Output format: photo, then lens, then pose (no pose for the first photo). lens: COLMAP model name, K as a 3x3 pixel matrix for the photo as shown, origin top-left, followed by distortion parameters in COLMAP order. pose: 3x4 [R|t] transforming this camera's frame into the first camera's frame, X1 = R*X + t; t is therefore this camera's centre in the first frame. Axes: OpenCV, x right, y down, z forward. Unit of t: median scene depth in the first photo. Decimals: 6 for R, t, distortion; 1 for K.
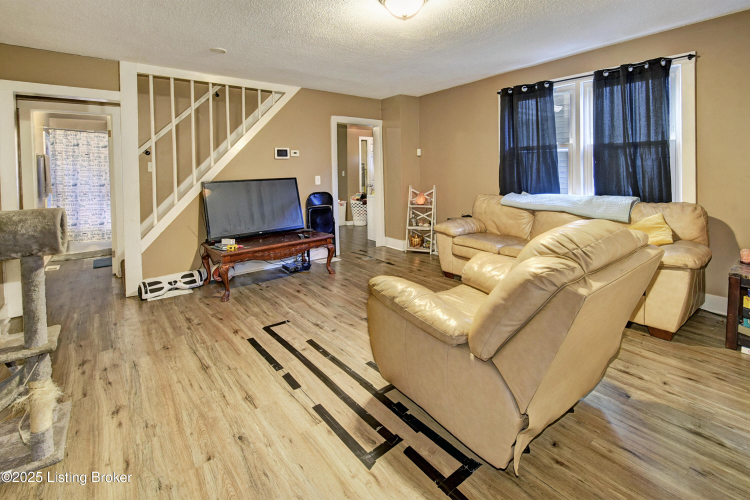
lens RADIAL K [[338.7, 0, 378.2], [0, 338.7, 251.7], [0, 0, 1]] dist [0.000664, -0.000040]
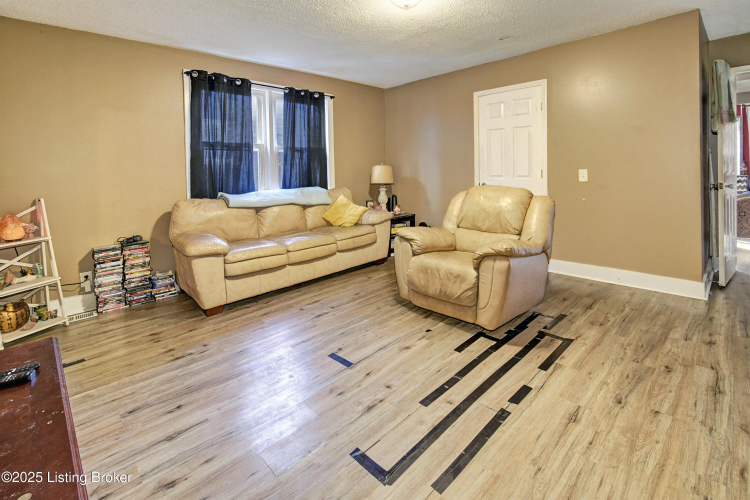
lens RADIAL K [[338.7, 0, 379.8], [0, 338.7, 241.8], [0, 0, 1]] dist [0.000664, -0.000040]
pose [[-0.093593, -0.199055, 0.975509, -1.024502], [0.253058, 0.942875, 0.216675, -0.280784], [-0.962913, 0.267139, -0.037874, 1.308904]]
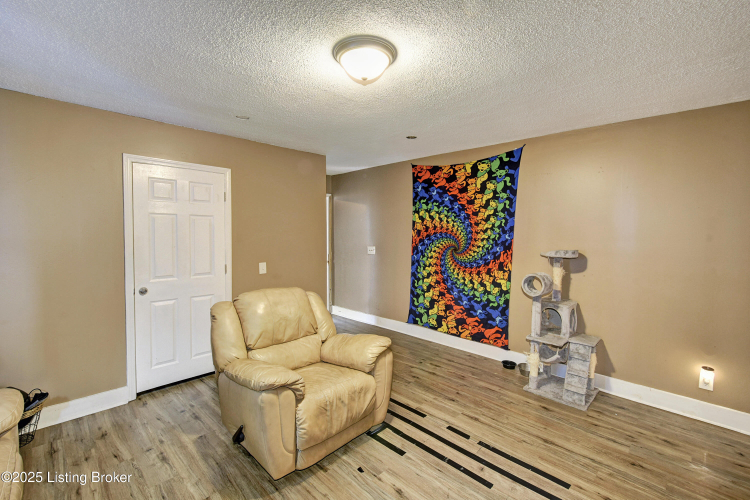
lens RADIAL K [[338.7, 0, 378.7], [0, 338.7, 255.0], [0, 0, 1]] dist [0.000664, -0.000040]
pose [[-0.990694, 0.010067, -0.135737, 0.196691], [-0.031114, 0.954103, 0.297858, -0.605760], [0.132505, 0.299309, -0.944911, 1.977502]]
